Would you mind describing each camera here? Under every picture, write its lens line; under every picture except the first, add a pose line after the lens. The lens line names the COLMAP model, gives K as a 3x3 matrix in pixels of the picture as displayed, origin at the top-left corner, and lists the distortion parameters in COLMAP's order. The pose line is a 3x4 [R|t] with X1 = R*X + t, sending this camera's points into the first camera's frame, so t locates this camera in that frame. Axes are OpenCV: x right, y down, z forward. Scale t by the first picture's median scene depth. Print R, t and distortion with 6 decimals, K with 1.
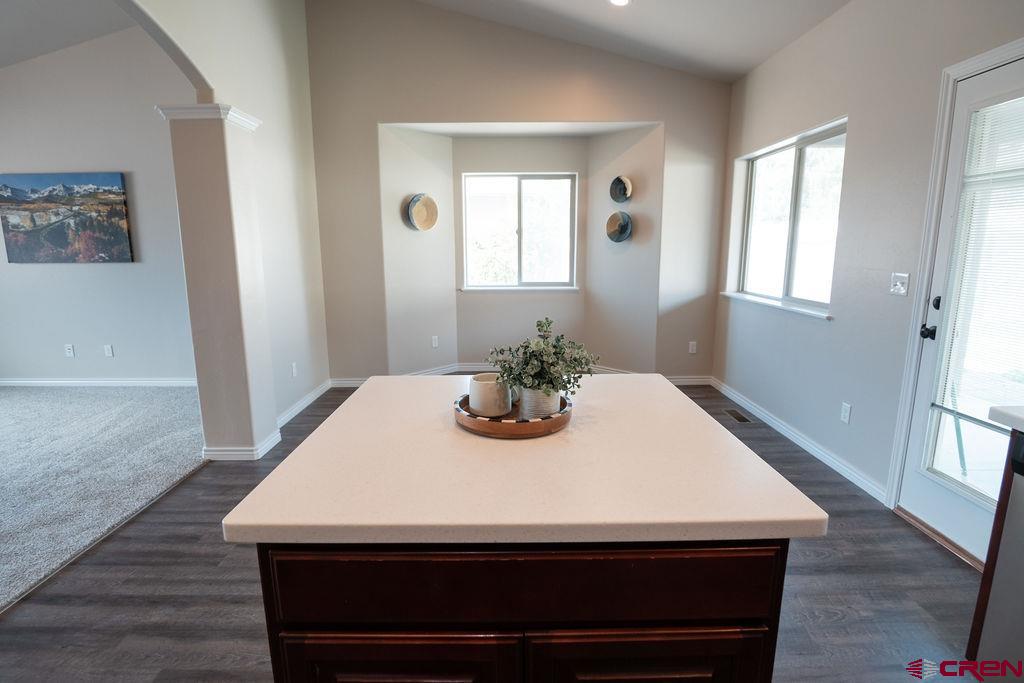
lens RADIAL K [[496.0, 0, 509.8], [0, 496.0, 340.8], [0, 0, 1]] dist [-0.020838, -0.002452]
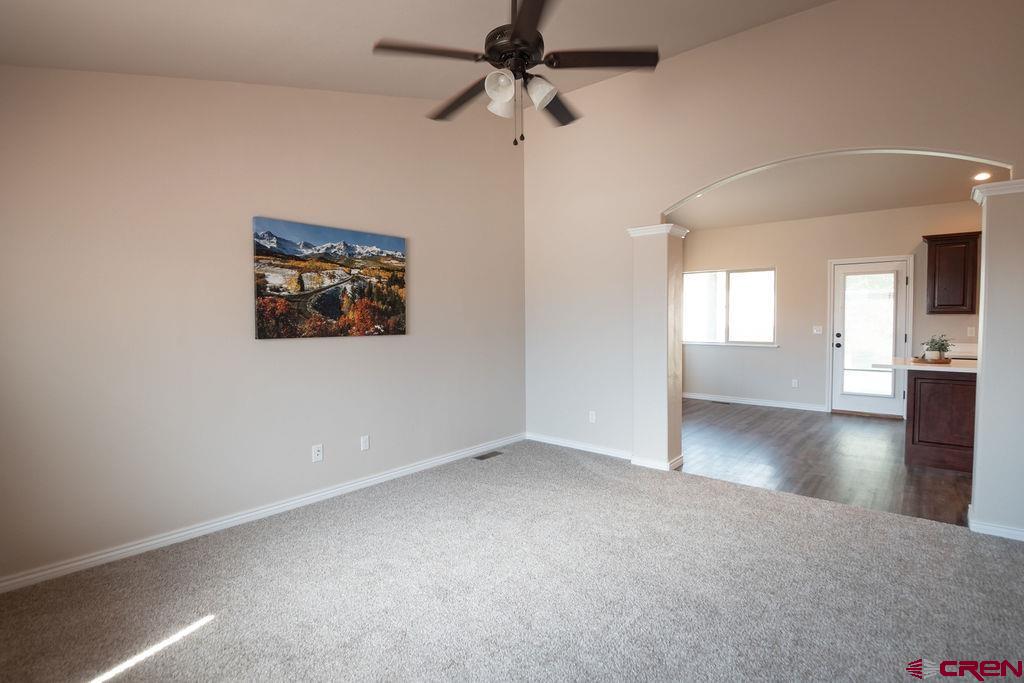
lens RADIAL K [[496.0, 0, 507.9], [0, 496.0, 338.6], [0, 0, 1]] dist [-0.020838, -0.002452]
pose [[0.654514, -0.033240, 0.755319, -1.360694], [0.144510, 0.986114, -0.081827, -0.051961], [-0.742111, 0.162708, 0.650229, 0.271915]]
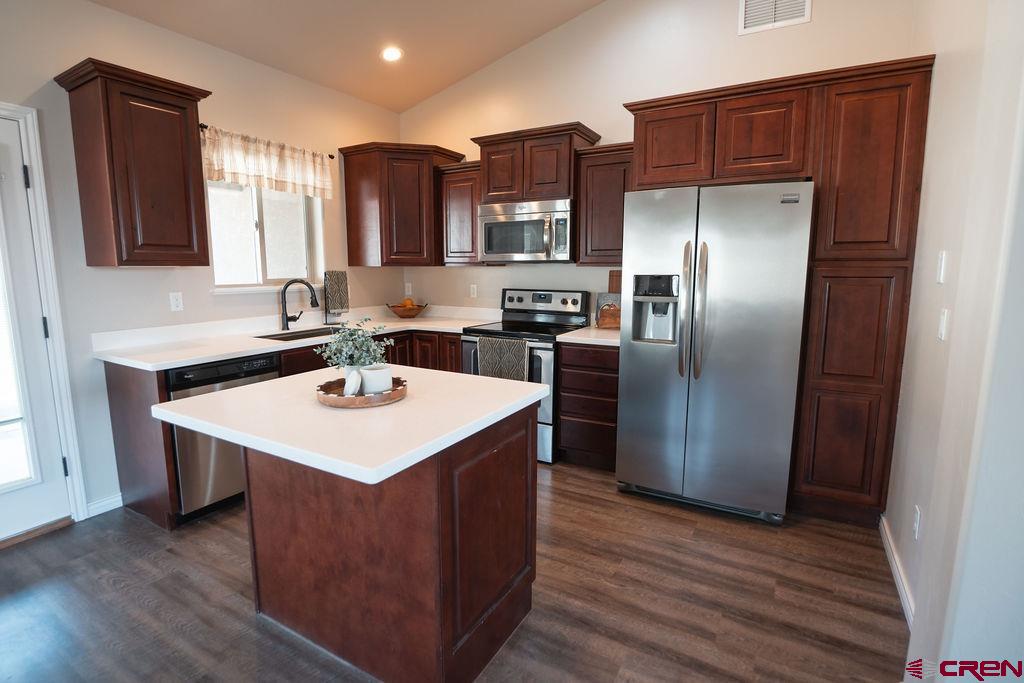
lens RADIAL K [[496.0, 0, 511.2], [0, 496.0, 338.8], [0, 0, 1]] dist [-0.020838, -0.002452]
pose [[-0.863307, -0.066606, 0.500264, -0.285807], [0.099507, 0.949329, 0.298115, -0.100955], [-0.494772, 0.307145, -0.812935, 0.523796]]
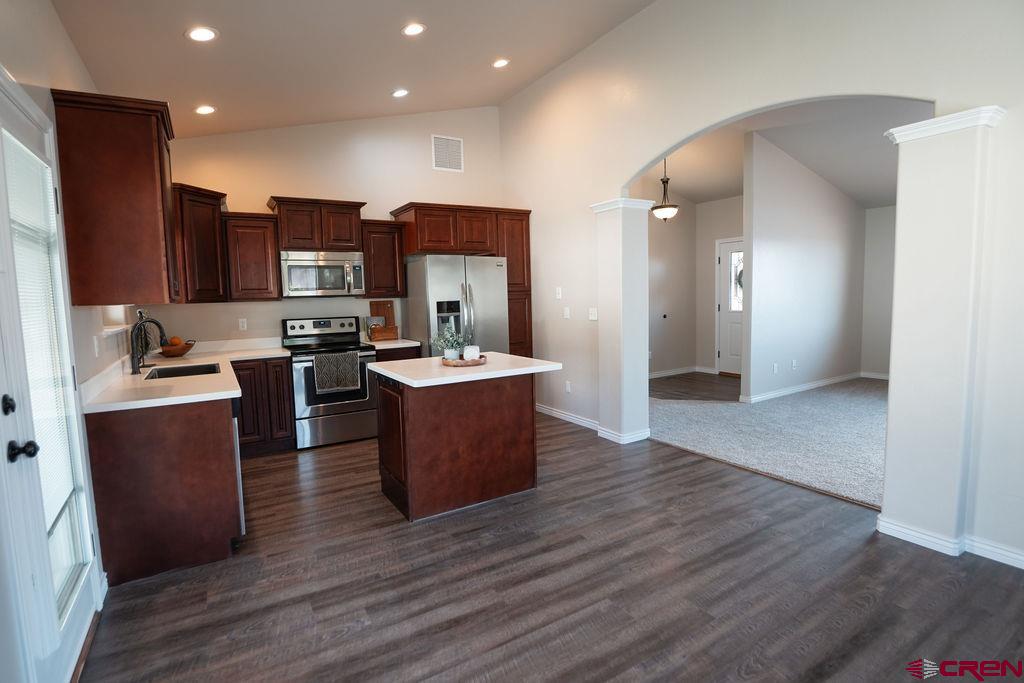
lens RADIAL K [[496.0, 0, 508.8], [0, 496.0, 338.4], [0, 0, 1]] dist [-0.020838, -0.002452]
pose [[-0.855777, 0.075357, -0.511828, 0.317646], [-0.064189, 0.966224, 0.249583, -0.179379], [0.513348, 0.246441, -0.822034, 0.911877]]
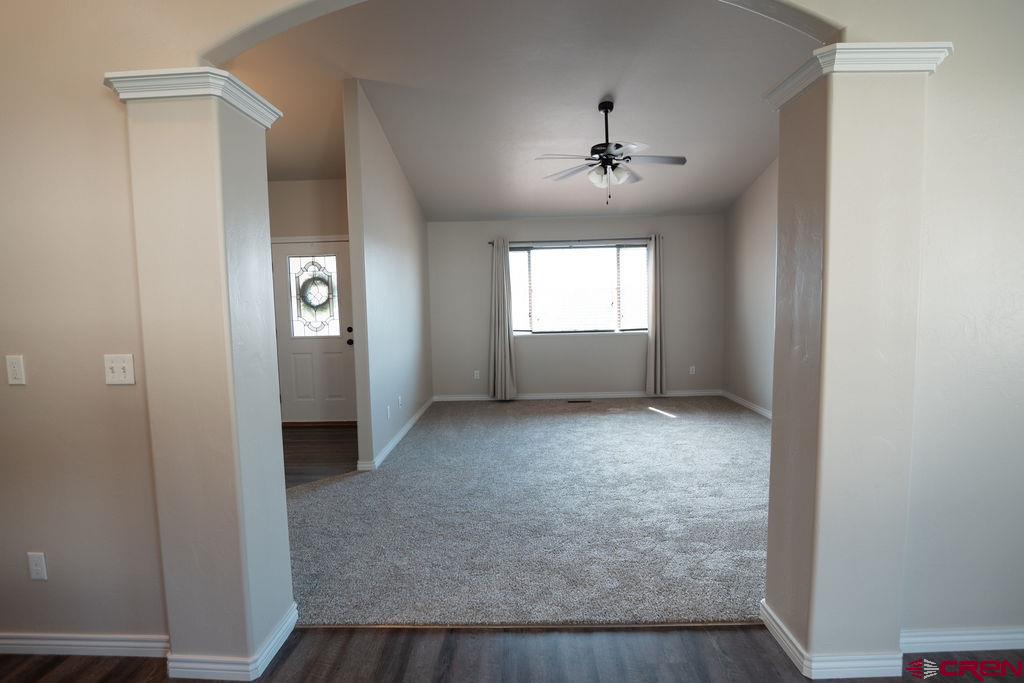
lens RADIAL K [[496.0, 0, 510.4], [0, 496.0, 338.5], [0, 0, 1]] dist [-0.020838, -0.002452]
pose [[-0.025394, 0.081770, -0.996328, 0.005953], [-0.164670, 0.982692, 0.084848, -0.087543], [0.986022, 0.166220, -0.011490, 0.435439]]
